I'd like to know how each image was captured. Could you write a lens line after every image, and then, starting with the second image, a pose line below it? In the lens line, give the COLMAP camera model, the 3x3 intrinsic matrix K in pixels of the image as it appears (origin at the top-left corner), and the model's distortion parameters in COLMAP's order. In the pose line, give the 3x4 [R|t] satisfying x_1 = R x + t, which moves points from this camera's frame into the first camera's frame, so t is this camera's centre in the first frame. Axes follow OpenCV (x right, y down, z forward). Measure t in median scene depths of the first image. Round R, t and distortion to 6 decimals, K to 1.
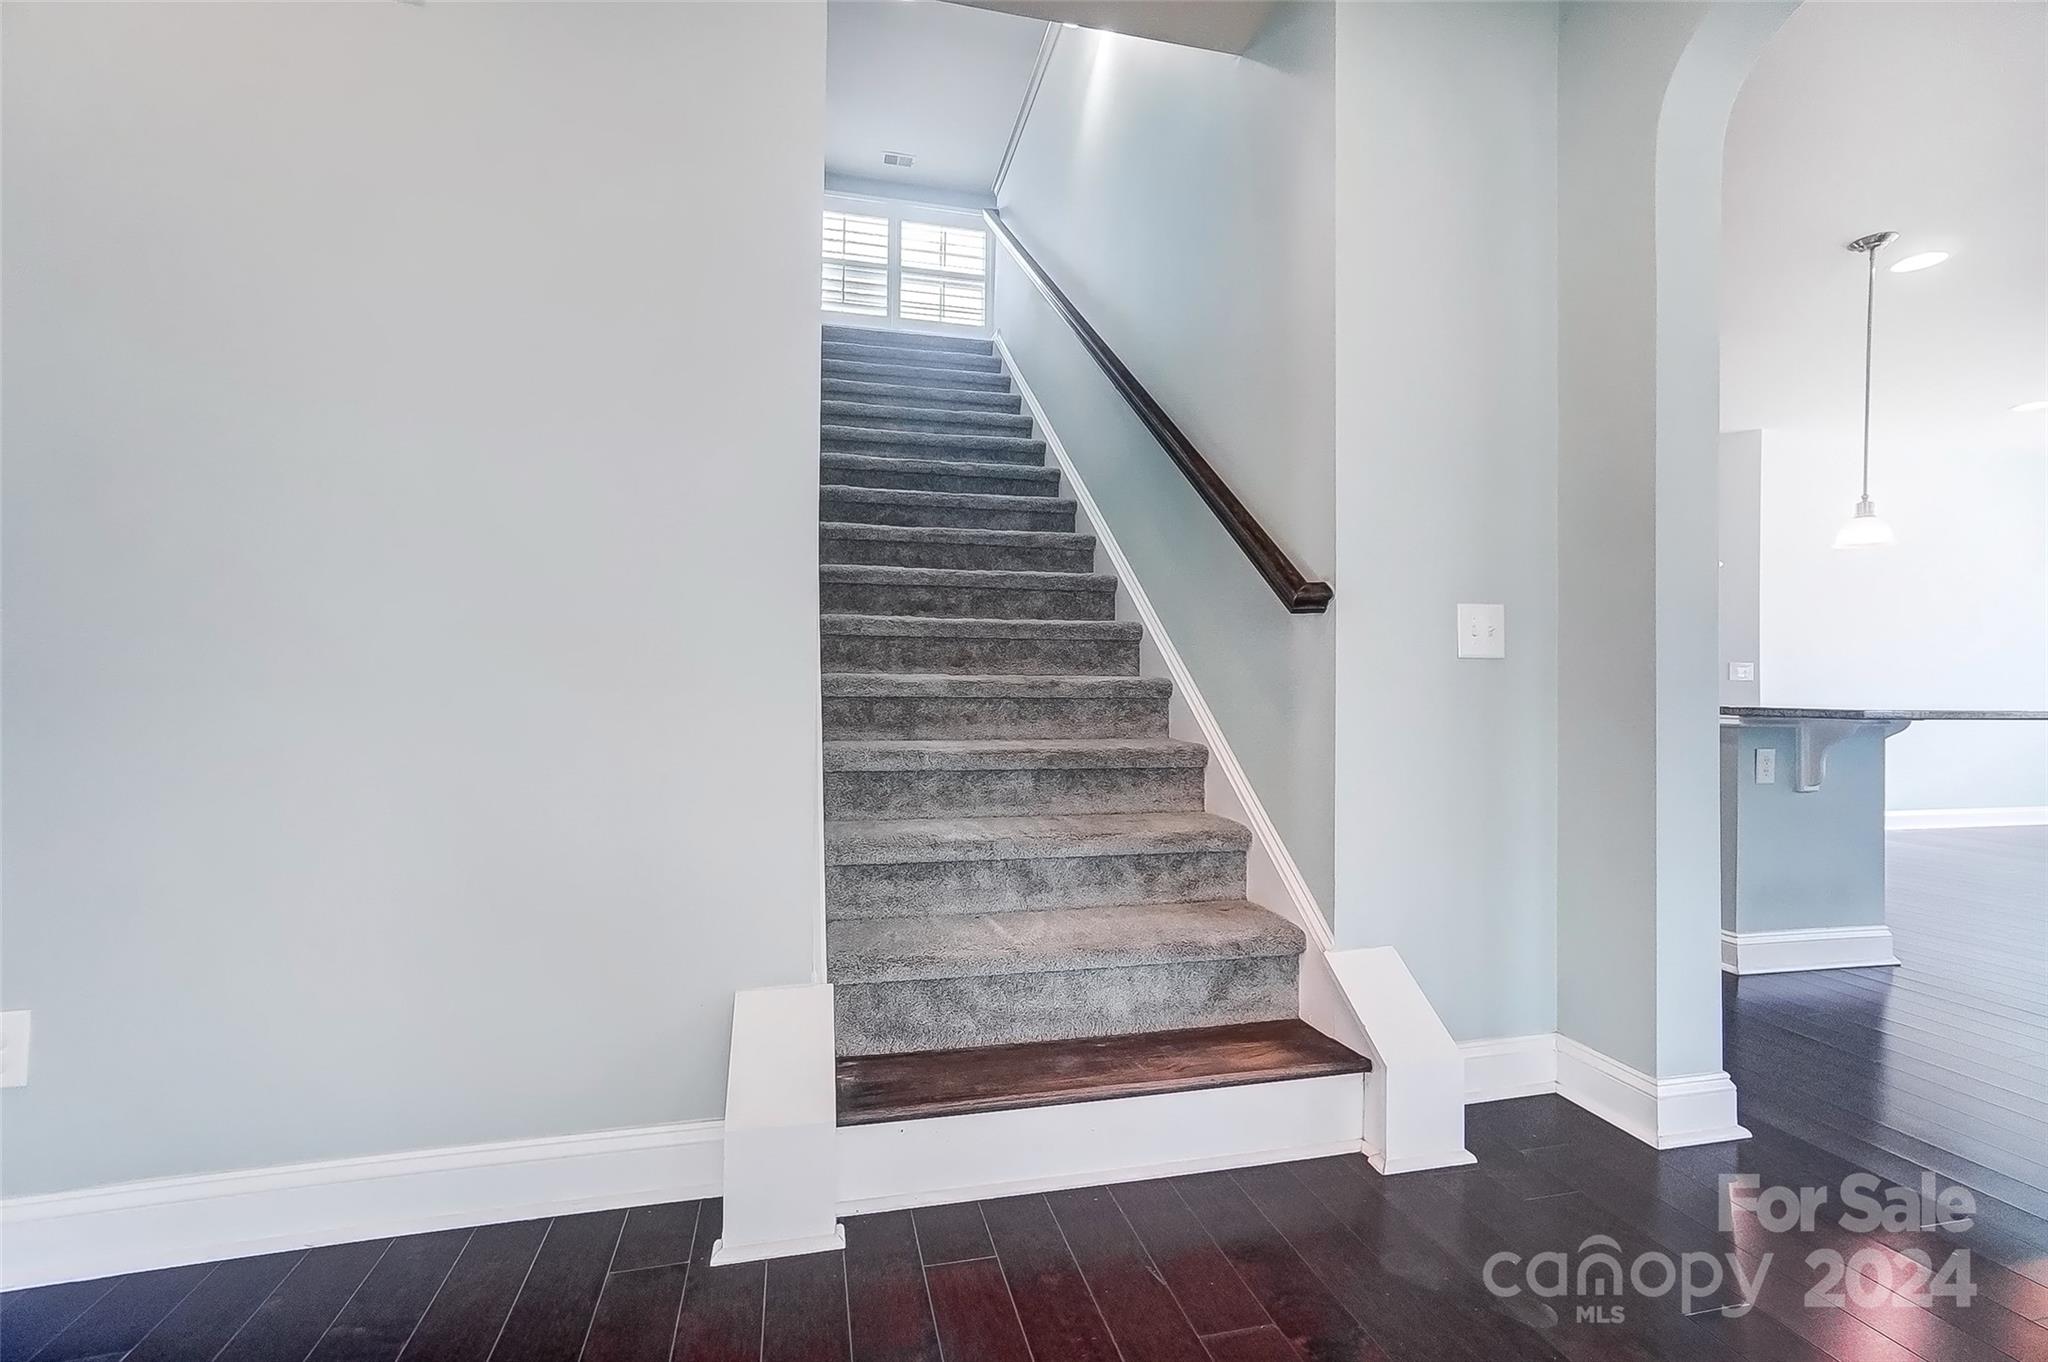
lens RADIAL K [[907.2, 0, 1017.8], [0, 907.2, 683.2], [0, 0, 1]] dist [-0.062198, 0.022073]
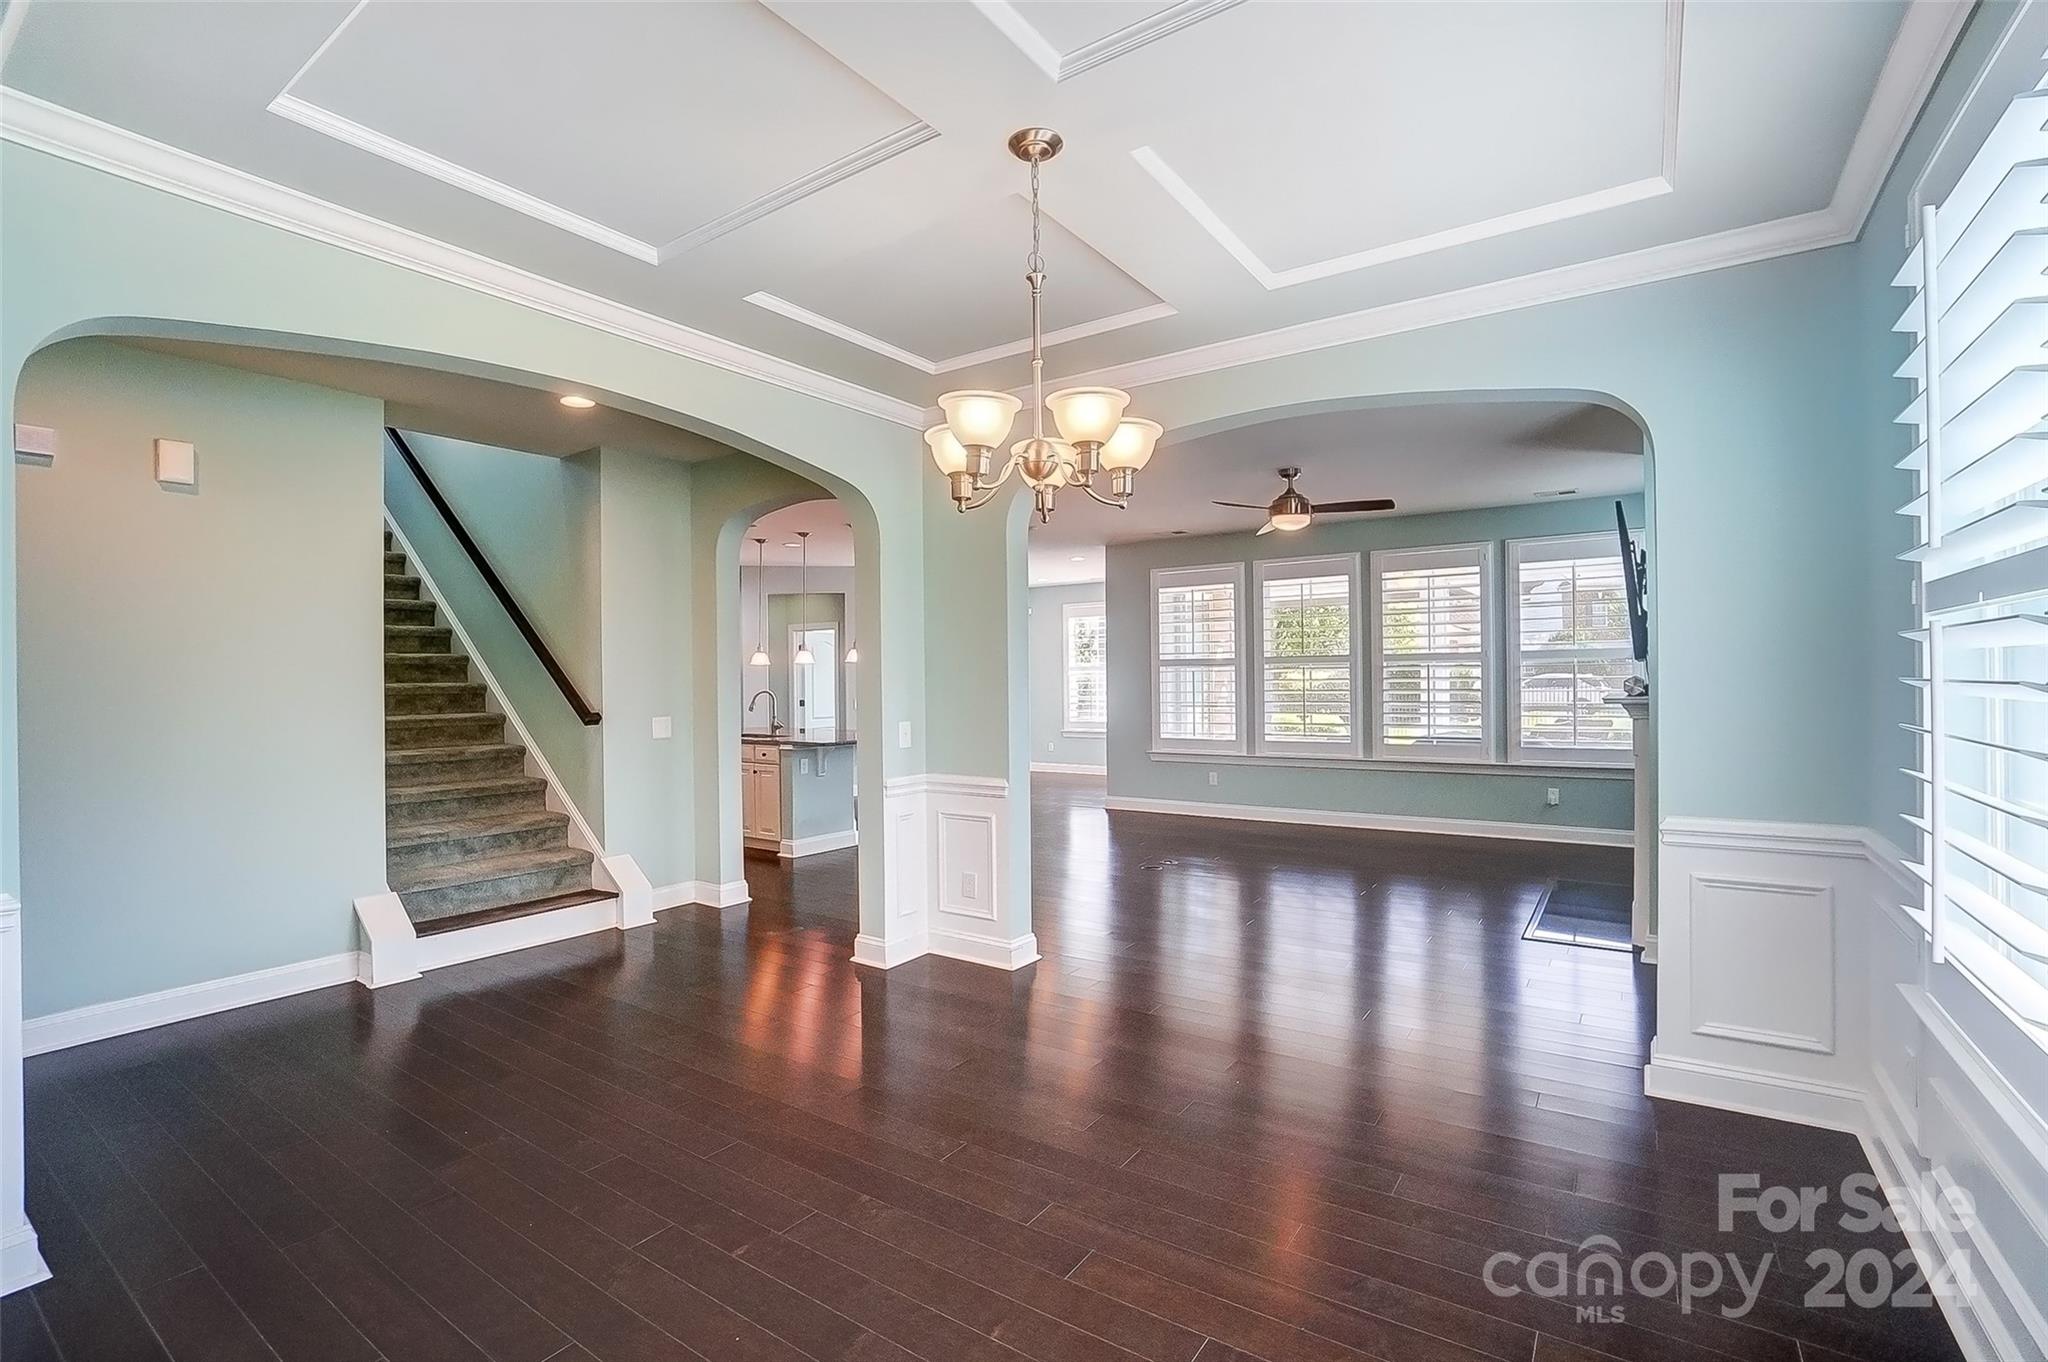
lens RADIAL K [[907.2, 0, 1017.8], [0, 907.2, 683.2], [0, 0, 1]] dist [-0.062198, 0.022073]
pose [[0.751301, -0.018442, 0.659702, -0.402405], [0.009280, 0.999806, 0.017381, -0.217203], [-0.659894, -0.006936, 0.751326, -1.553204]]
